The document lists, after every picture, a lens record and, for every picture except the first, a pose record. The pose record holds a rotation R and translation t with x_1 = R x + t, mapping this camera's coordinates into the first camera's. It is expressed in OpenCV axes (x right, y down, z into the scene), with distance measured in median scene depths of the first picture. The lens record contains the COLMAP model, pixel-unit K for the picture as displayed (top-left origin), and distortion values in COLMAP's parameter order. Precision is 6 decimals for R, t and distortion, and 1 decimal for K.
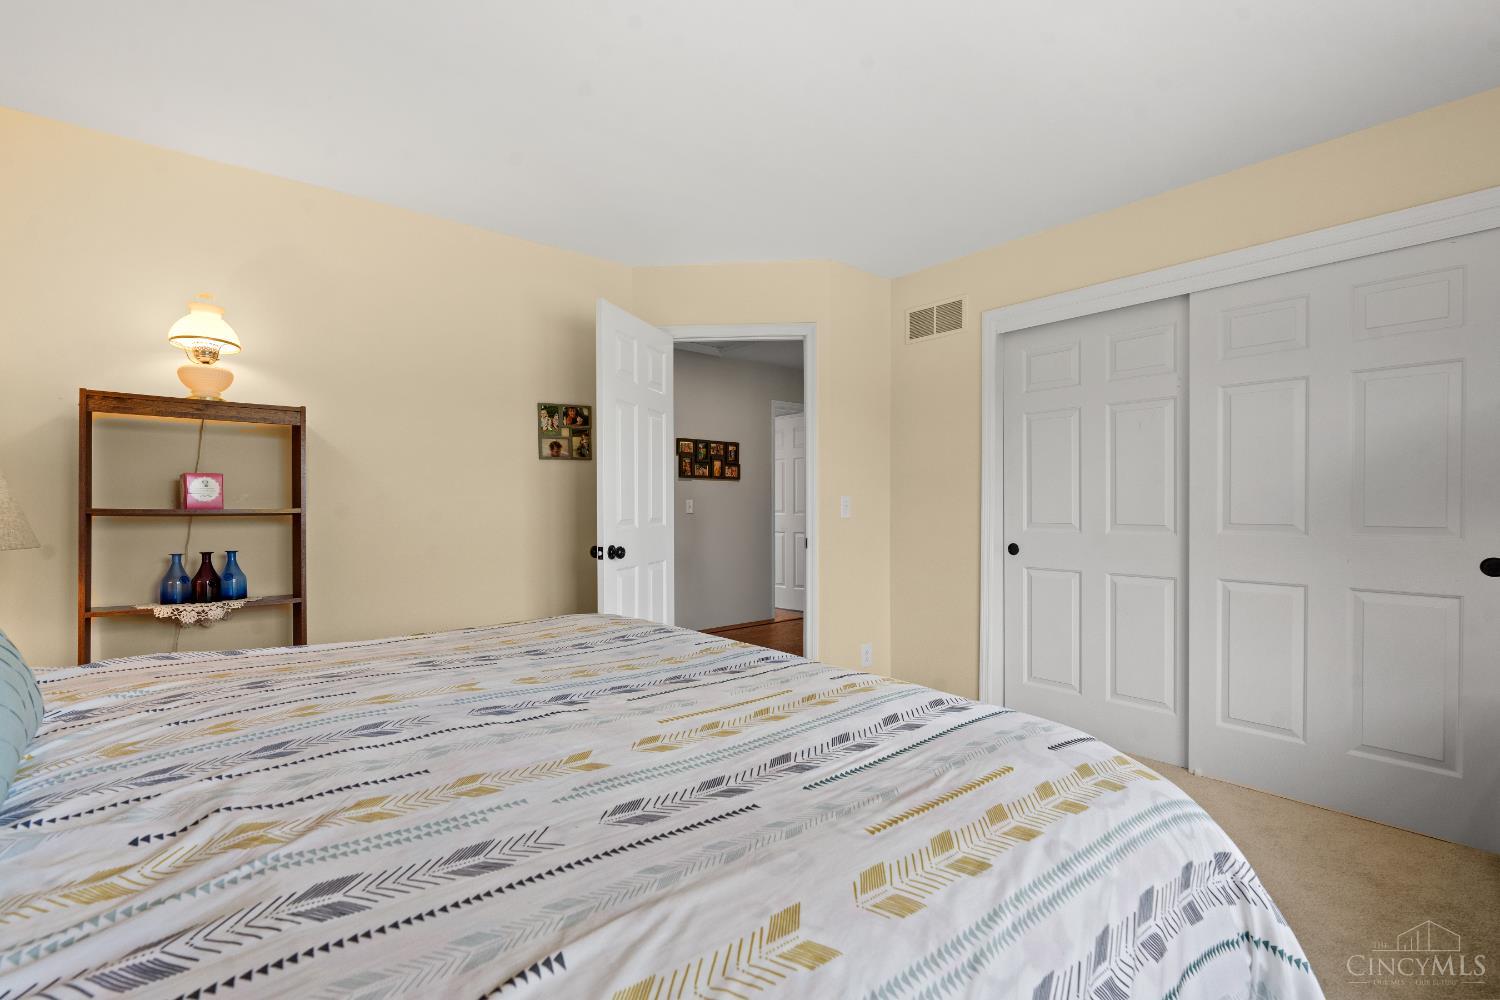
lens RADIAL K [[683.5, 0, 746.5], [0, 683.5, 498.0], [0, 0, 1]] dist [0.001786, 0.000412]
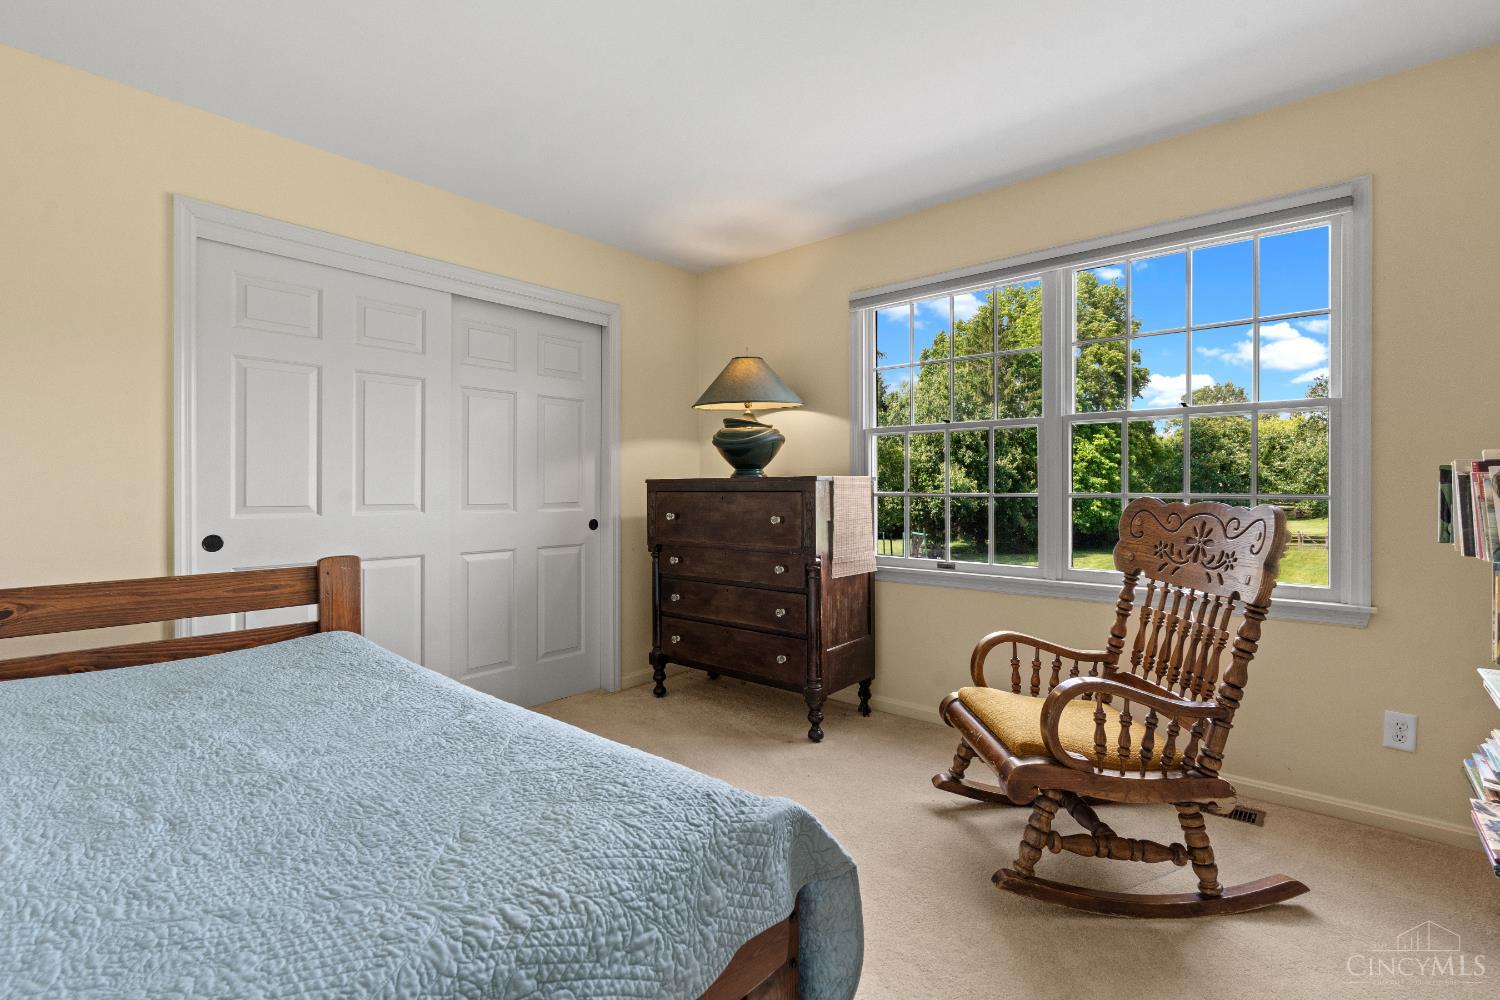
lens RADIAL K [[683.5, 0, 746.5], [0, 683.5, 498.0], [0, 0, 1]] dist [0.001786, 0.000412]
pose [[-0.173589, -0.011398, 0.984752, -0.418551], [-0.014584, 0.999853, 0.009002, 0.011678], [-0.984710, -0.012799, -0.173729, 0.657050]]
